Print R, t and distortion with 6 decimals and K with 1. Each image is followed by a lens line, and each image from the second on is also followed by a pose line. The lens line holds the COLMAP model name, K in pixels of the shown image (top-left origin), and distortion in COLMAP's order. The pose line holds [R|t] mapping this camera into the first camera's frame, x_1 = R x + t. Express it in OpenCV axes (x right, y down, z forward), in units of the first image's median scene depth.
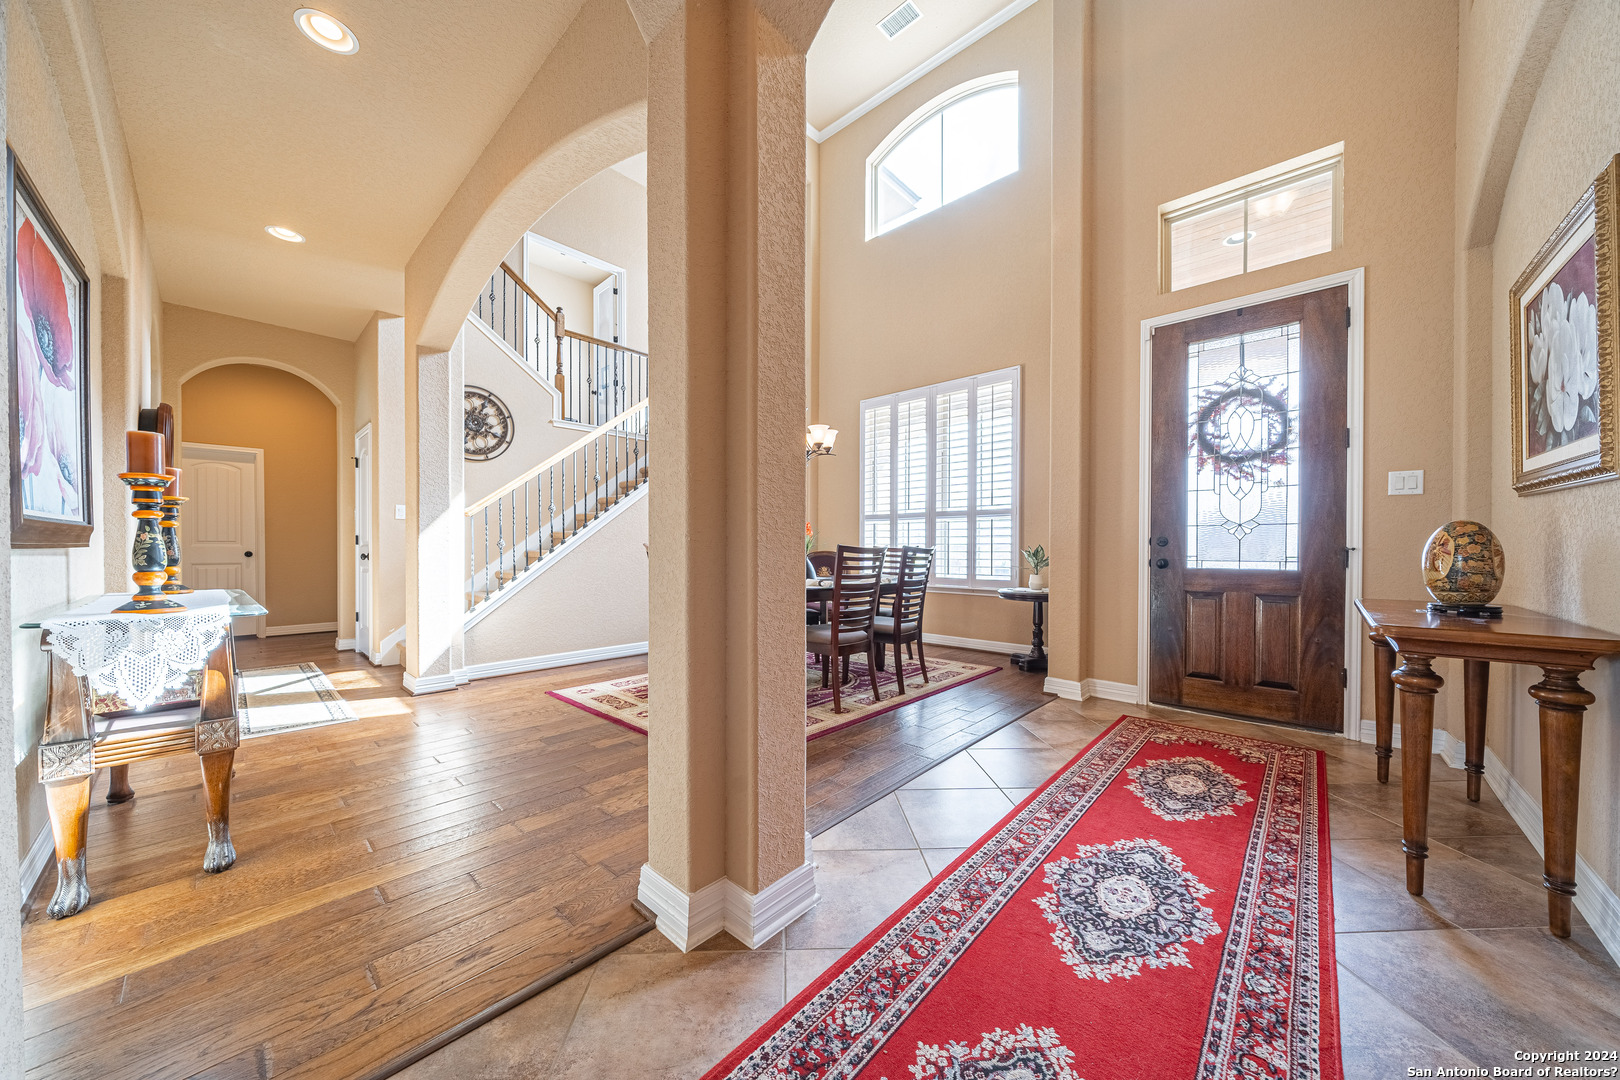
lens RADIAL K [[563.2, 0, 808.0], [0, 563.2, 548.2], [0, 0, 1]] dist [-0.002594, -0.000255]
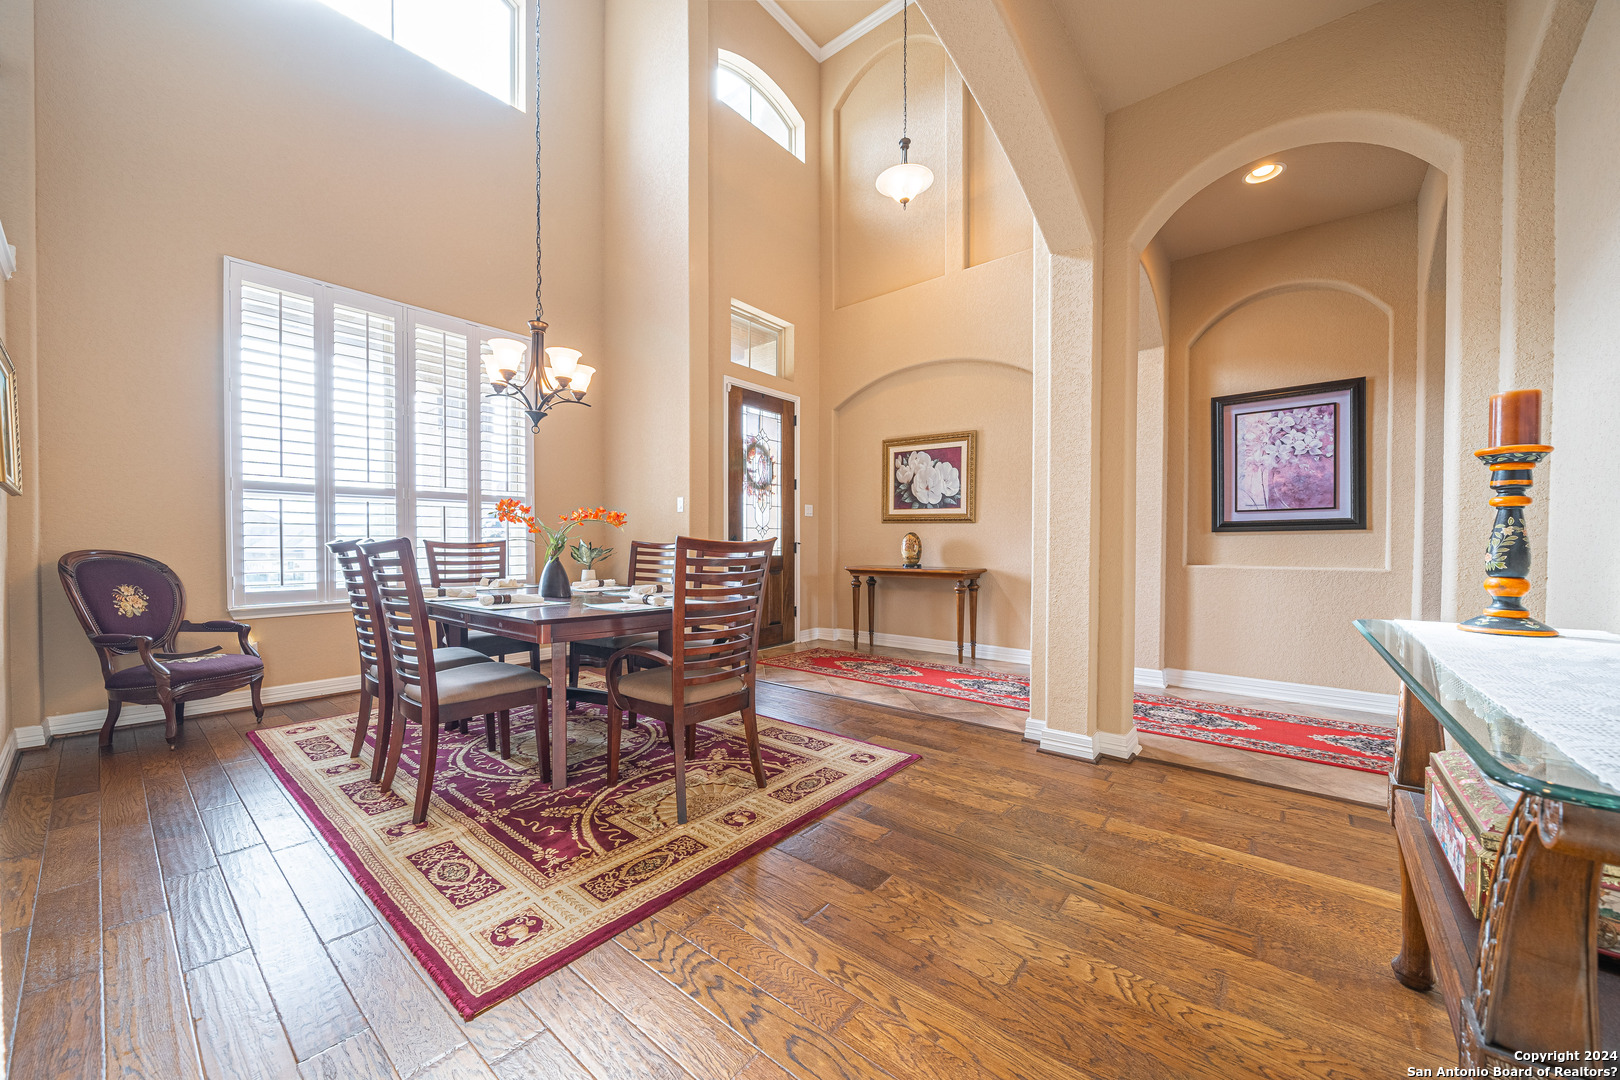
lens RADIAL K [[593.5, 0, 809.4], [0, 593.5, 546.9], [0, 0, 1]] dist [-0.000348, -0.000018]
pose [[-0.064291, -0.013823, 0.997835, -0.884506], [-0.003122, 0.999902, 0.013650, -0.009962], [-0.997926, -0.002238, -0.064328, 0.916891]]
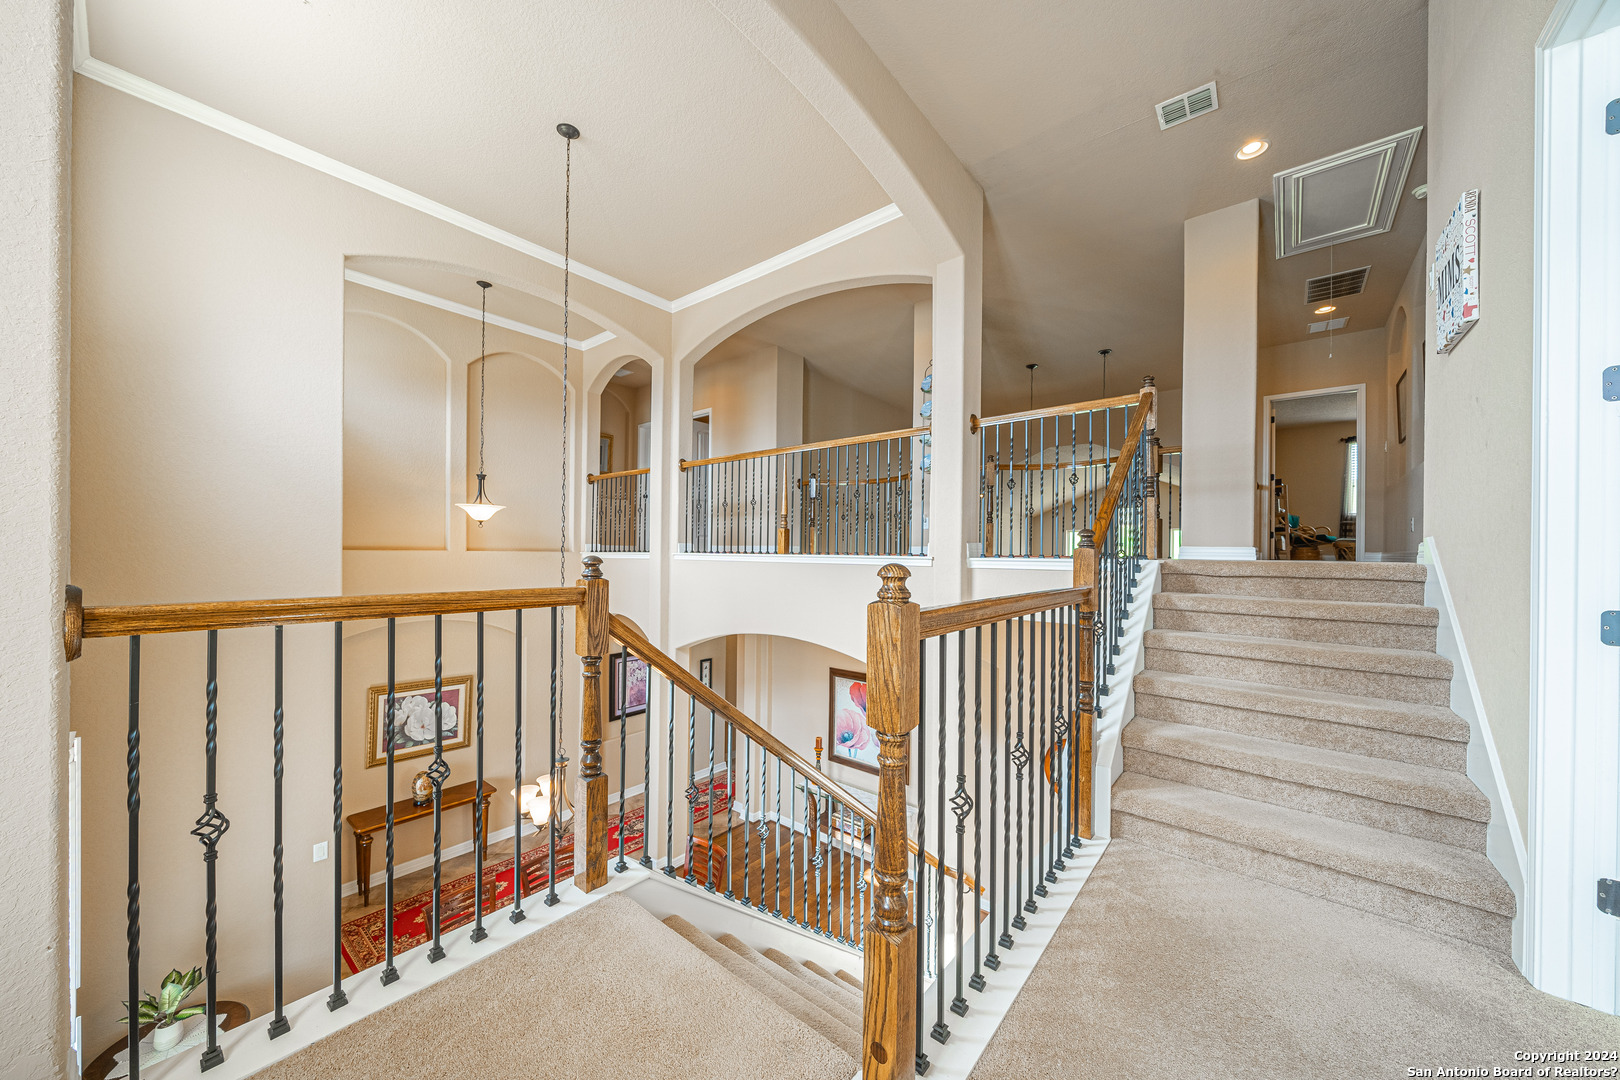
lens RADIAL K [[563.2, 0, 805.5], [0, 563.2, 547.4], [0, 0, 1]] dist [-0.002594, -0.000255]
pose [[-0.999130, -0.007176, -0.041081, -0.444015], [-0.006948, 0.999960, -0.005708, -0.703900], [0.041120, -0.005417, -0.999140, 2.307597]]
